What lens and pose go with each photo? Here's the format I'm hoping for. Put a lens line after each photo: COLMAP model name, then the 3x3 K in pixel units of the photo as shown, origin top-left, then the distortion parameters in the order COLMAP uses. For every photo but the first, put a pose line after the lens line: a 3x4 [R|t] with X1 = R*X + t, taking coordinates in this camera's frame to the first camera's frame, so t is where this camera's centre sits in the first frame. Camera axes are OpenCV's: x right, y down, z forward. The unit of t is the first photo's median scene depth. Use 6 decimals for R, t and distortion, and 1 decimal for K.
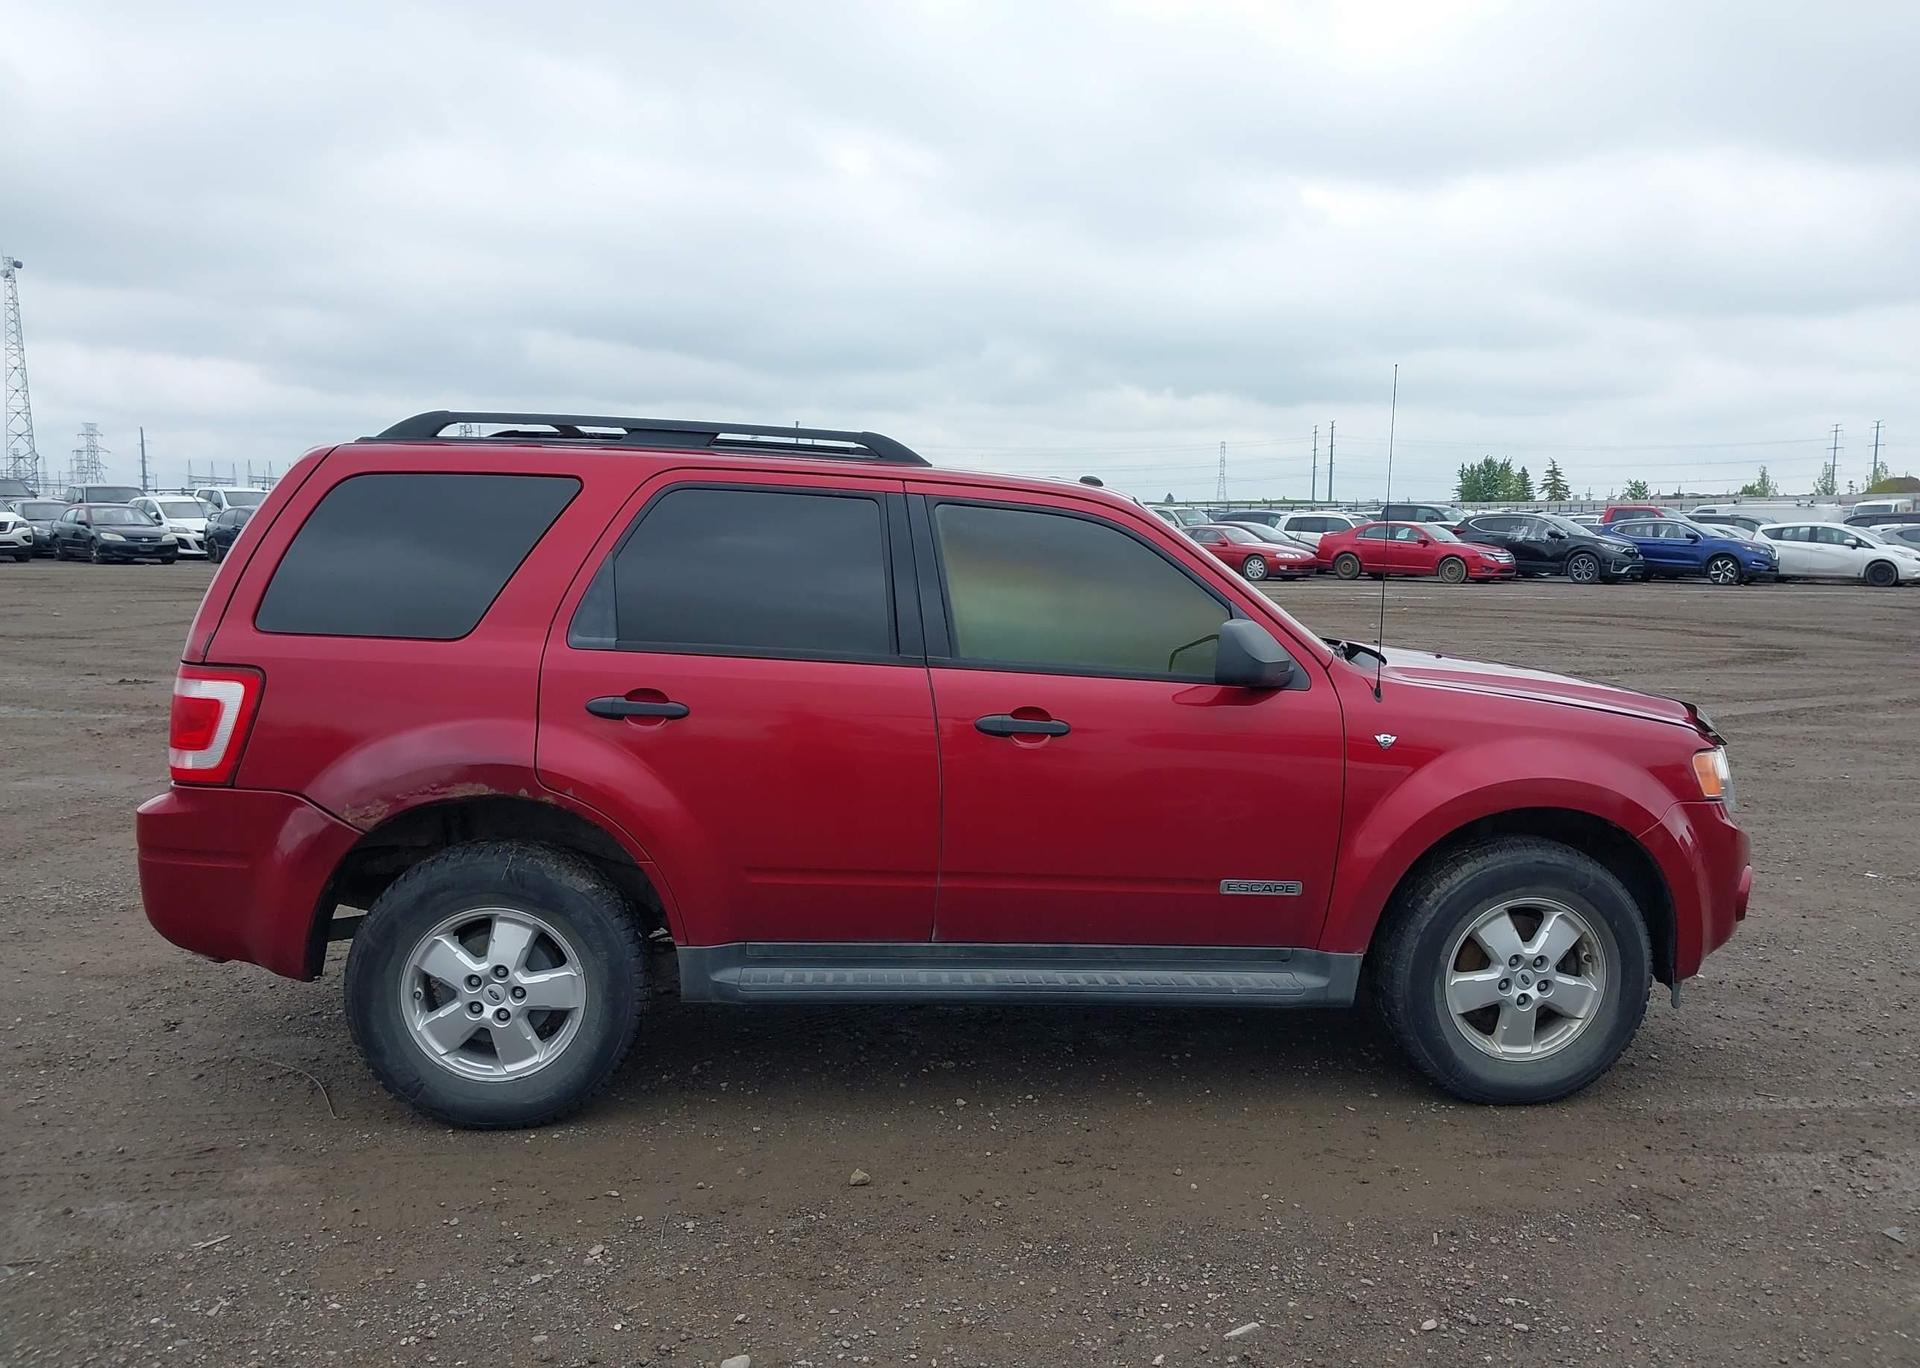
lens RADIAL K [[1513.8, 0, 975.5], [0, 1513.8, 689.2], [0, 0, 1]] dist [0.072309, -0.086247]
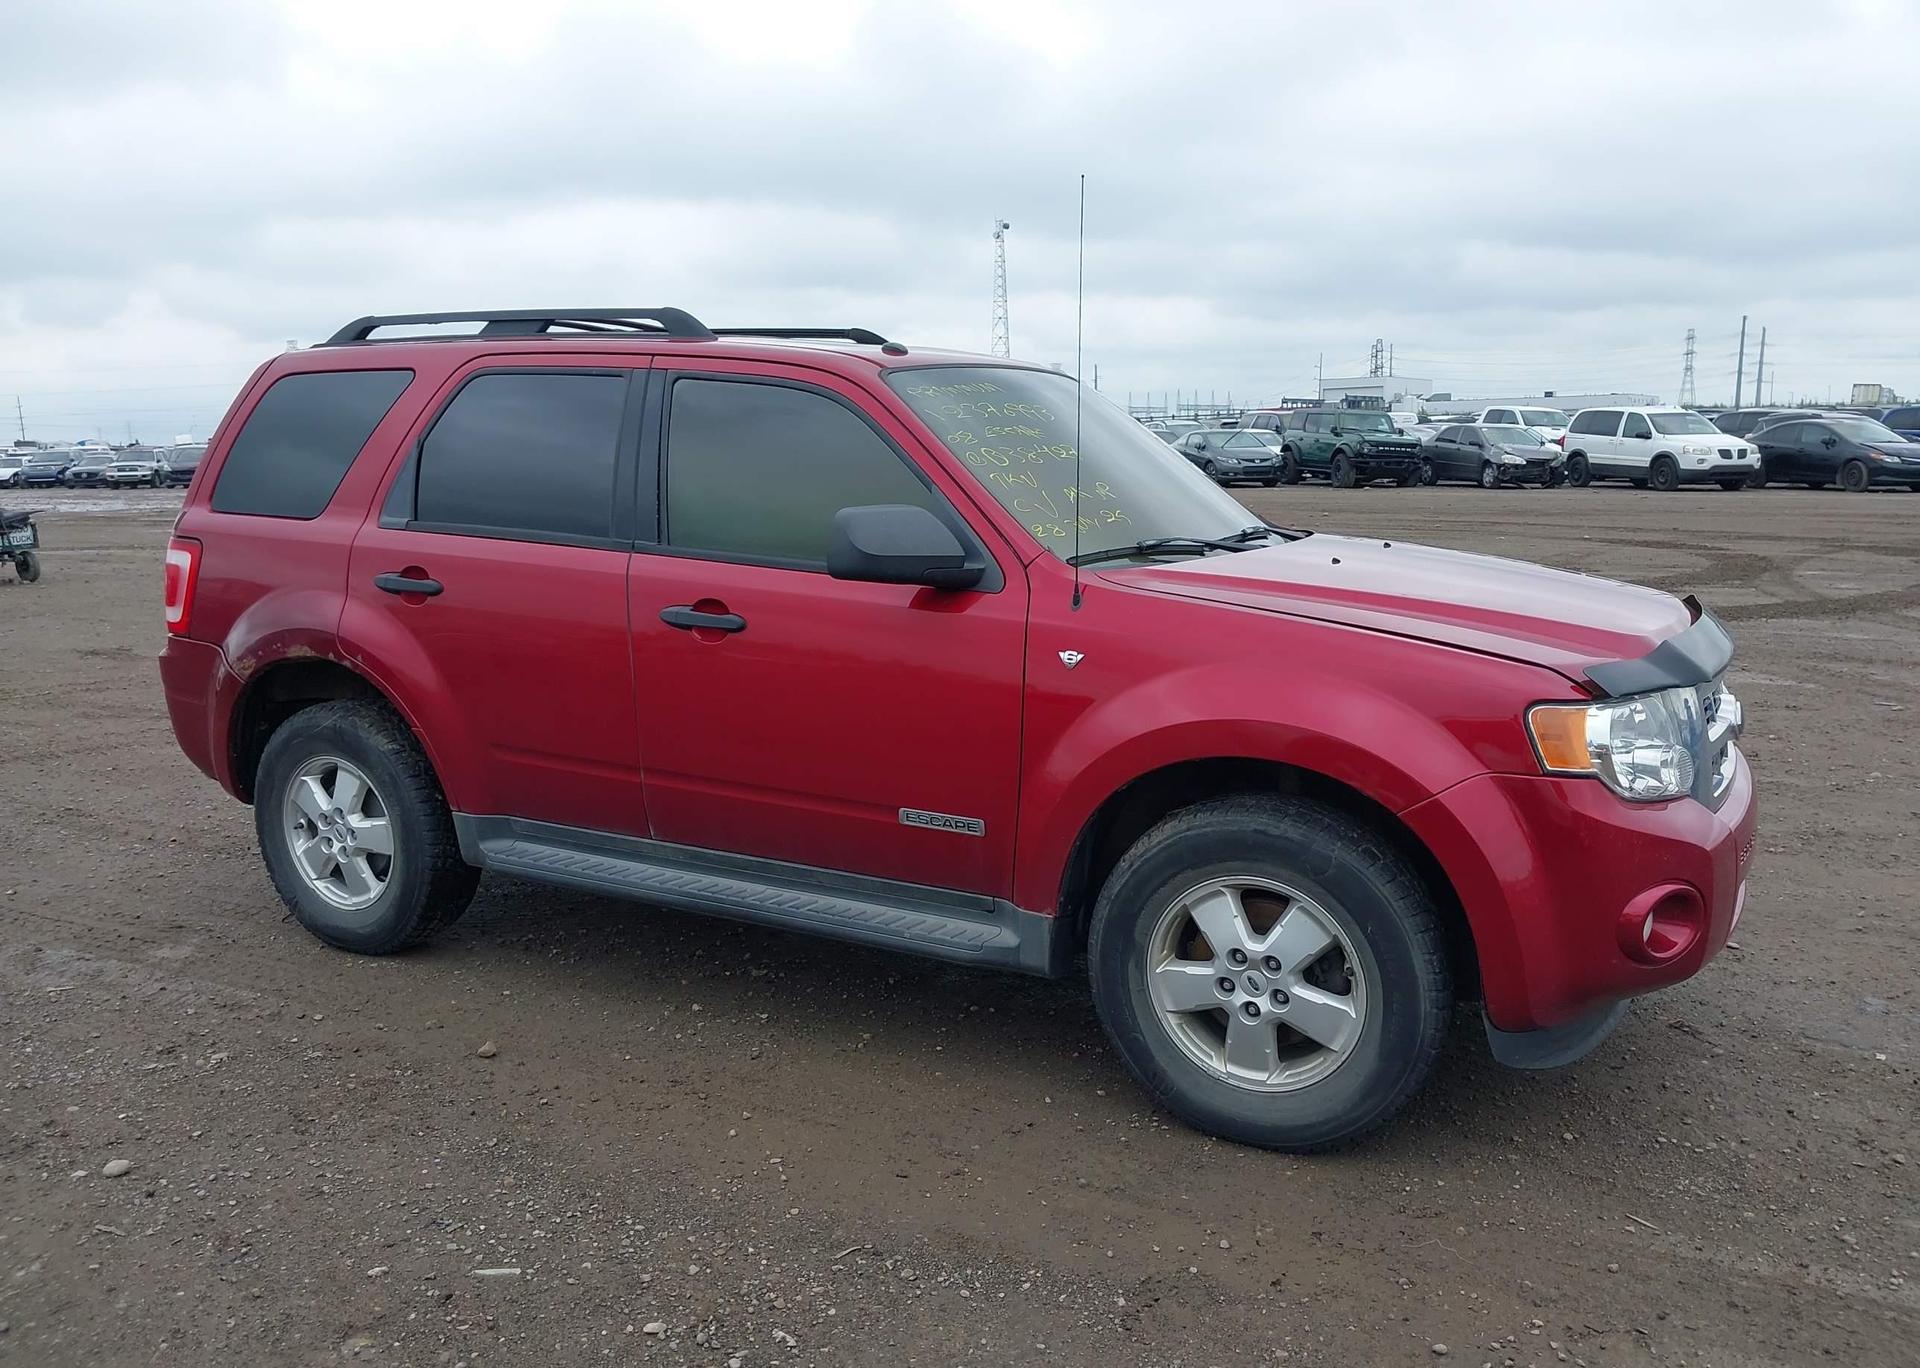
lens RADIAL K [[1513.8, 0, 975.5], [0, 1513.8, 689.2], [0, 0, 1]] dist [0.072309, -0.086247]
pose [[0.830989, 0.069104, -0.551980, 0.685160], [-0.039403, 0.997074, 0.065507, 0.000185], [0.554891, -0.032686, 0.831281, 0.316639]]
